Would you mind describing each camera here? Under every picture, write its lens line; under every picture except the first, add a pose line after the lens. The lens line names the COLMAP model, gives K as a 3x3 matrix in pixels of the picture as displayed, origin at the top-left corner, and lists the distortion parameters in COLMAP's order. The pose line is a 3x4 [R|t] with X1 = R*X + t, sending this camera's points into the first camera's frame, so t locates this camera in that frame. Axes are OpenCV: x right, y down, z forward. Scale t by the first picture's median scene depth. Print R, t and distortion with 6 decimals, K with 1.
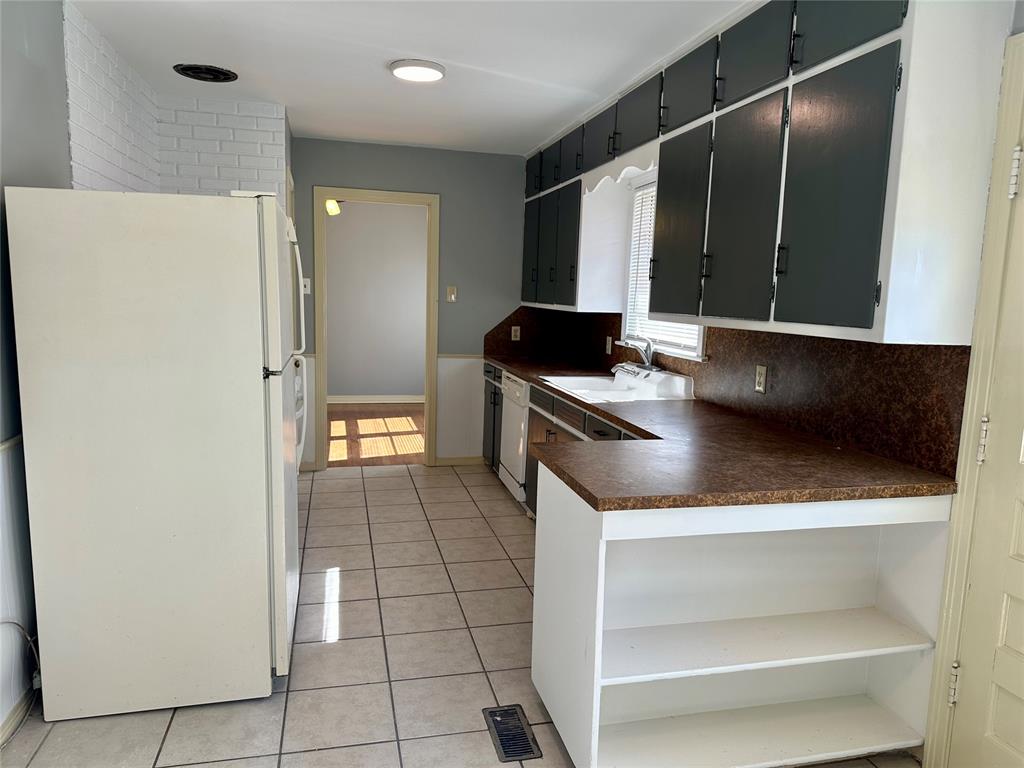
lens RADIAL K [[719.5, 0, 512.0], [0, 719.5, 384.0], [0, 0, 1]] dist [0.082092, -0.098386]
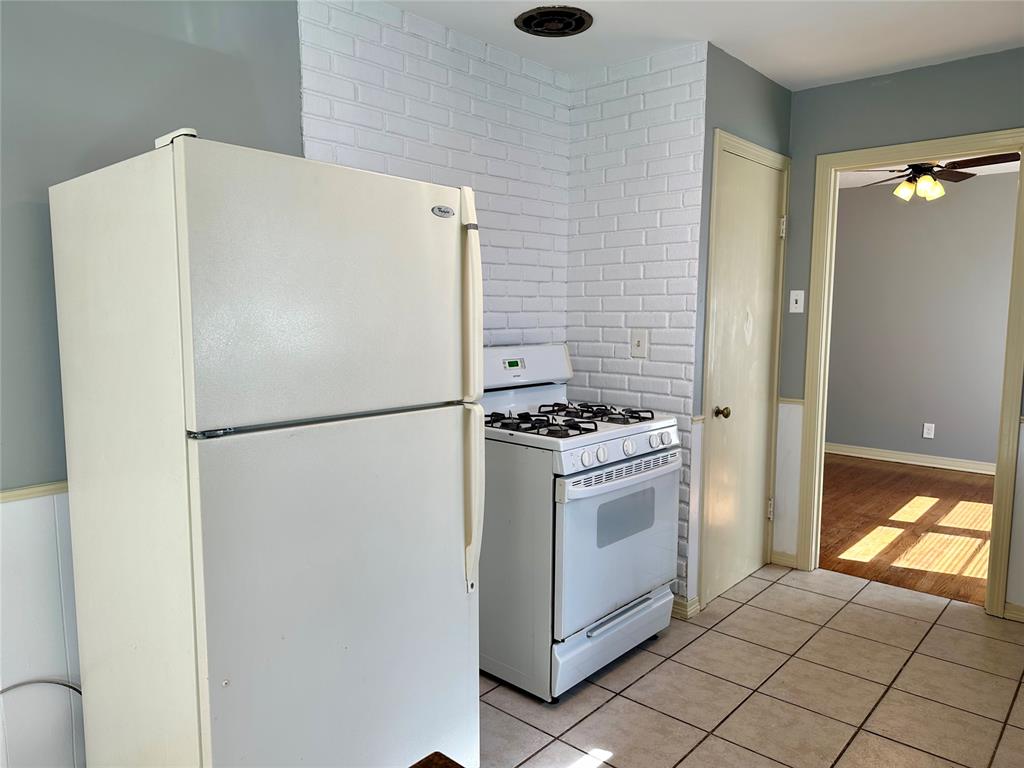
lens RADIAL K [[704.2, 0, 512.0], [0, 704.2, 384.0], [0, 0, 1]] dist [0.128364, -0.203417]
pose [[0.559079, 0.065470, -0.826525, 0.142359], [-0.095664, 0.995313, 0.014131, -0.042340], [0.823577, 0.071168, 0.562722, 0.415554]]
